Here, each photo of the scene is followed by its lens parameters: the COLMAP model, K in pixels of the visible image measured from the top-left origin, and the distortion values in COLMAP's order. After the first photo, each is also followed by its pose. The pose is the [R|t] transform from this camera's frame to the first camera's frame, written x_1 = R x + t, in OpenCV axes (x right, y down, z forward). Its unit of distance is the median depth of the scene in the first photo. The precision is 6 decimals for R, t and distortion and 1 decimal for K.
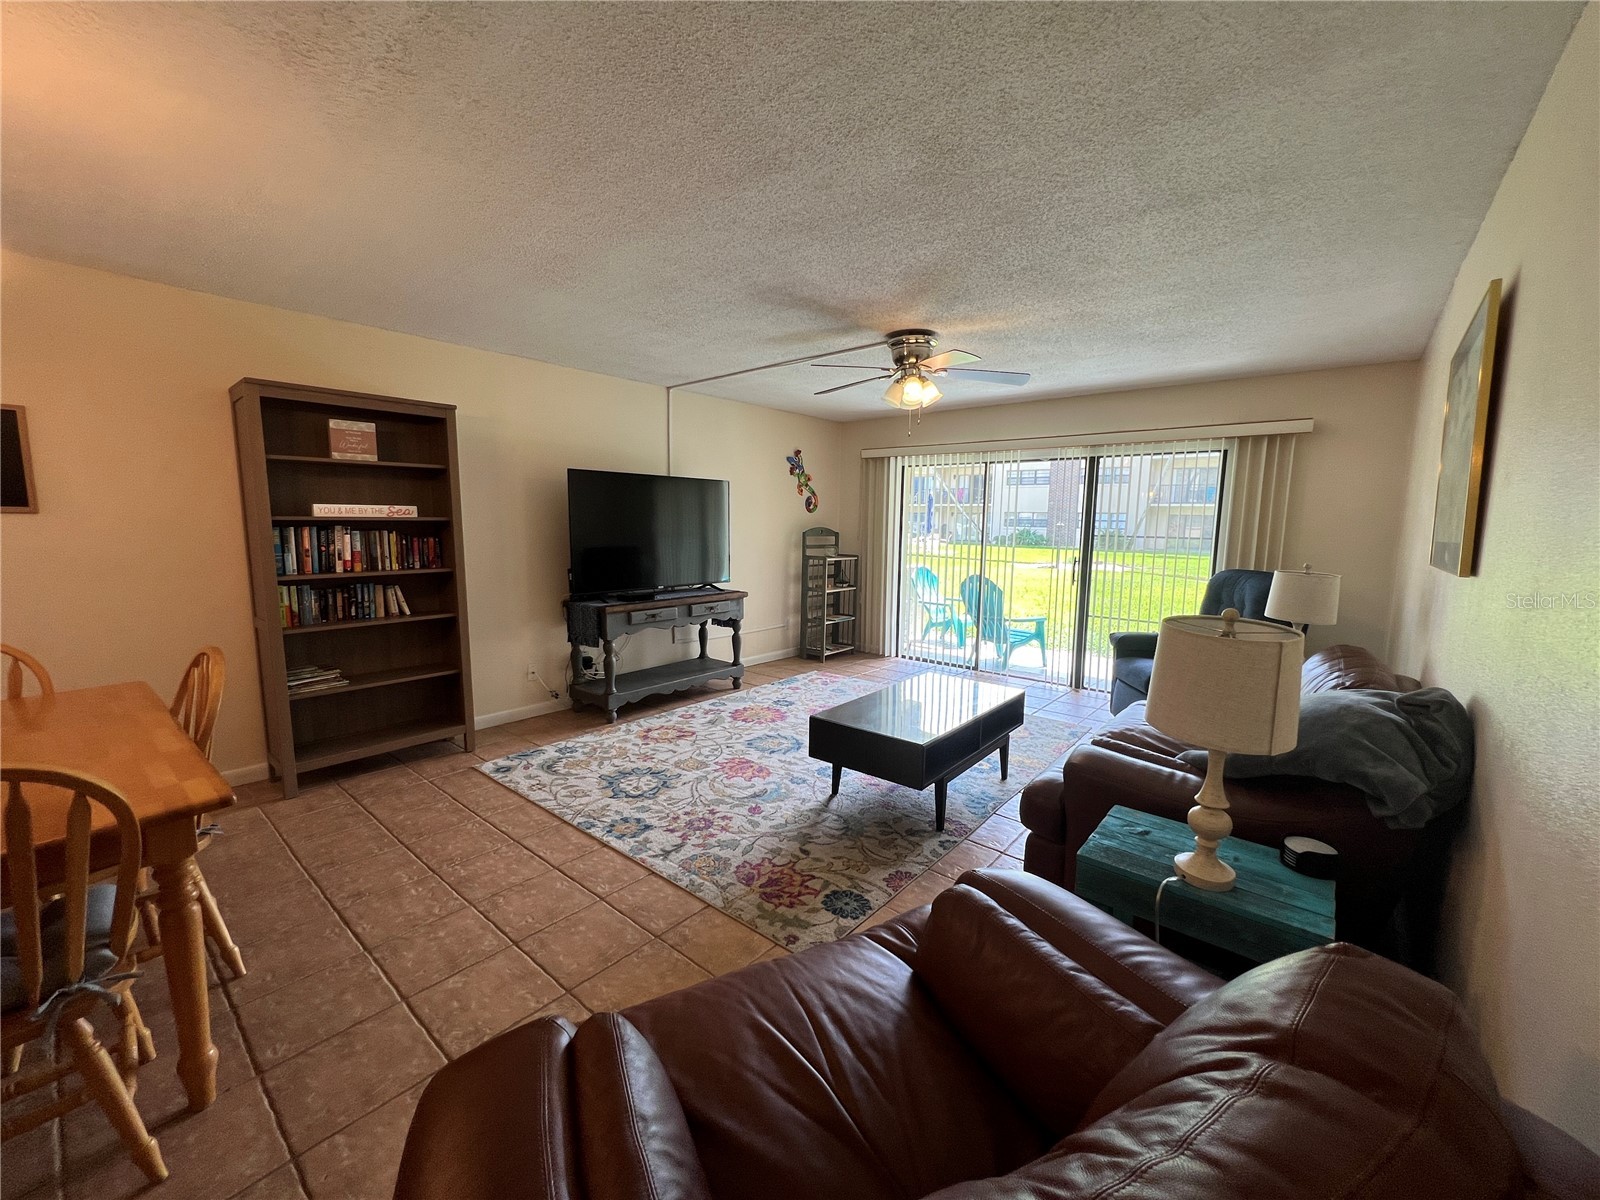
lens RADIAL K [[639.9, 0, 801.6], [0, 639.9, 603.1], [0, 0, 1]] dist [-0.001144, 0.000349]
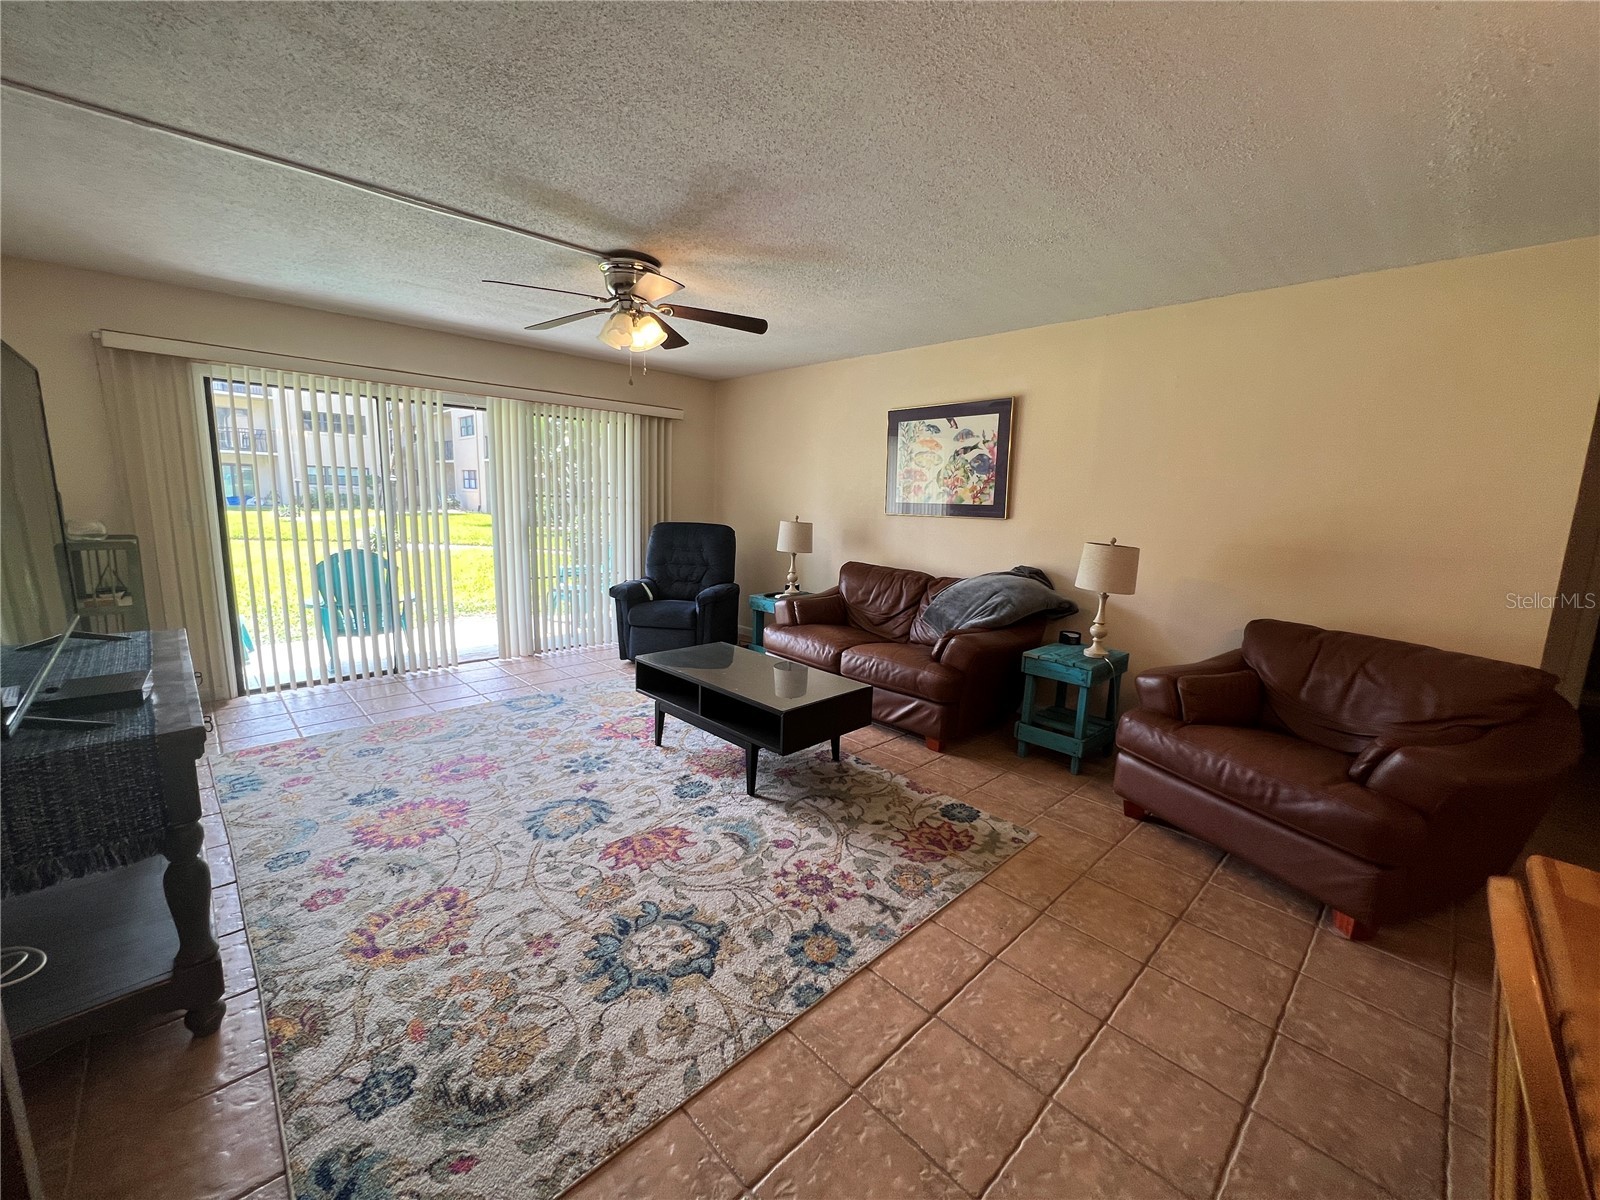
lens RADIAL K [[639.9, 0, 796.4], [0, 639.9, 598.8], [0, 0, 1]] dist [-0.001144, 0.000349]
pose [[0.111464, -0.172948, 0.978603, -0.777628], [0.098240, 0.981834, 0.162330, -0.112706], [-0.988901, 0.078044, 0.126429, 0.804672]]
